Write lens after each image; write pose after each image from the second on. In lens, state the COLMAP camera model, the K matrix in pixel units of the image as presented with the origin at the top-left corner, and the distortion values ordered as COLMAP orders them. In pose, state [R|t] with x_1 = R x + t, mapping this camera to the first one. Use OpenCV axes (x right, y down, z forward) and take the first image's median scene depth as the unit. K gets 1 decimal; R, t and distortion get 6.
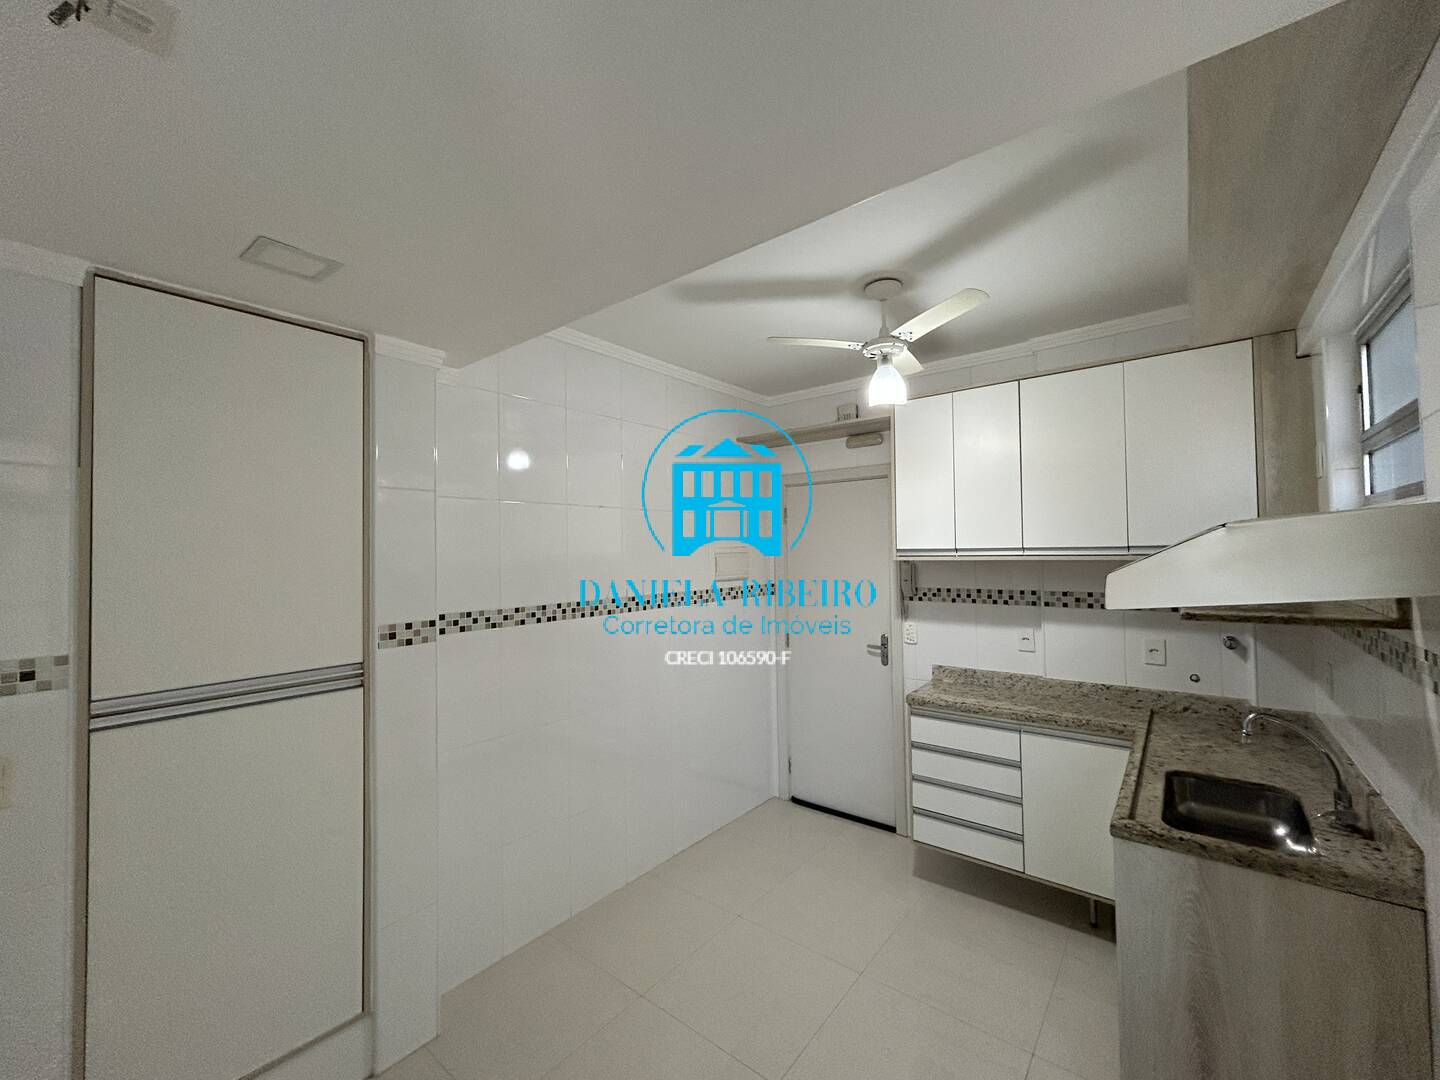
lens RADIAL K [[586.7, 0, 723.1], [0, 586.7, 537.9], [0, 0, 1]] dist [0.002534, 0.001528]
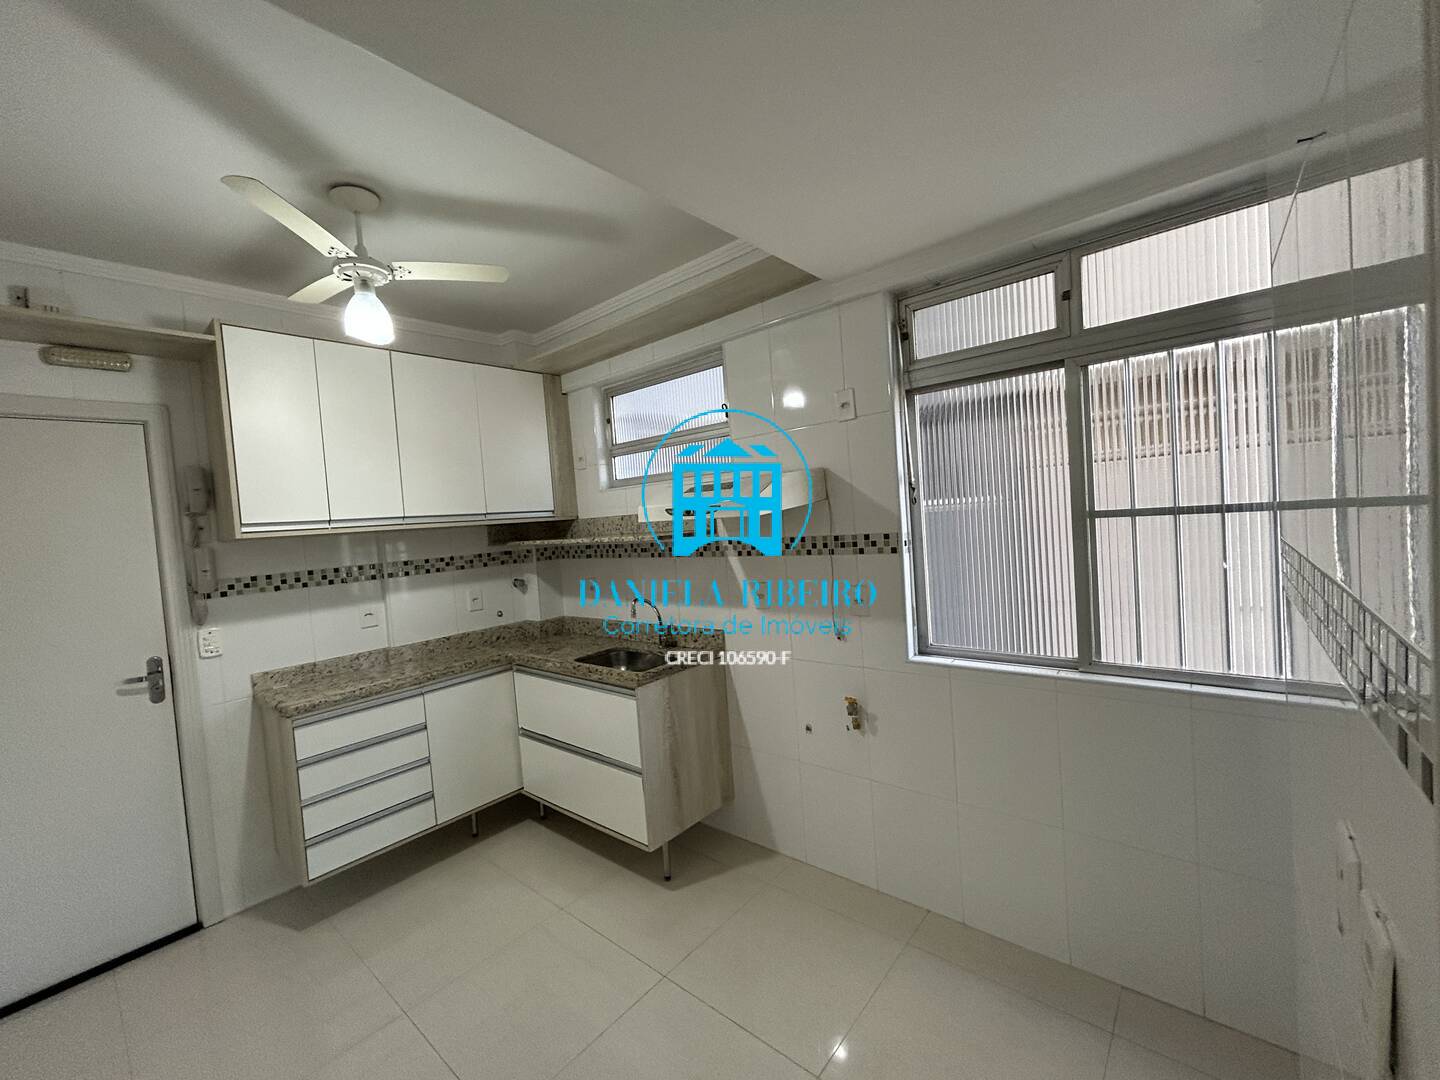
lens RADIAL K [[586.7, 0, 721.1], [0, 586.7, 538.6], [0, 0, 1]] dist [0.002534, 0.001528]
pose [[0.039726, -0.024458, 0.998911, -0.438085], [0.047977, 0.998594, 0.022542, 0.052214], [-0.998058, 0.047029, 0.040844, 0.370733]]
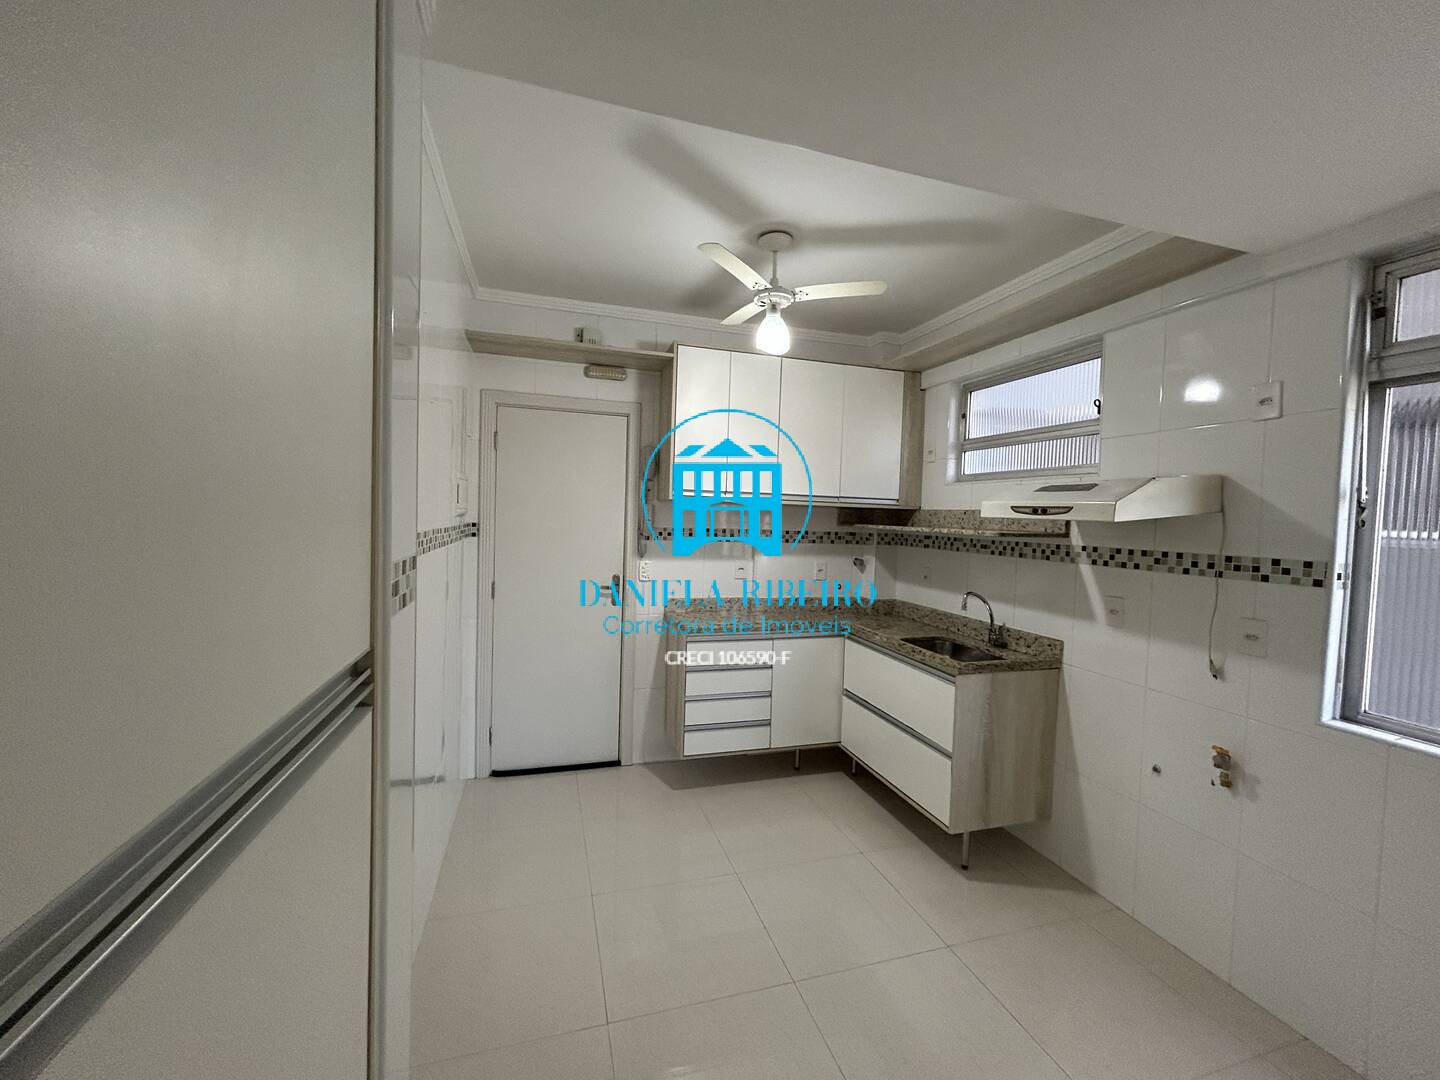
lens RADIAL K [[586.7, 0, 724.5], [0, 586.7, 538.6], [0, 0, 1]] dist [0.002534, 0.001528]
pose [[0.563355, 0.001189, 0.826214, -0.521544], [-0.060900, 0.997338, 0.040089, 0.062028], [-0.823967, -0.072901, 0.561928, 0.345960]]
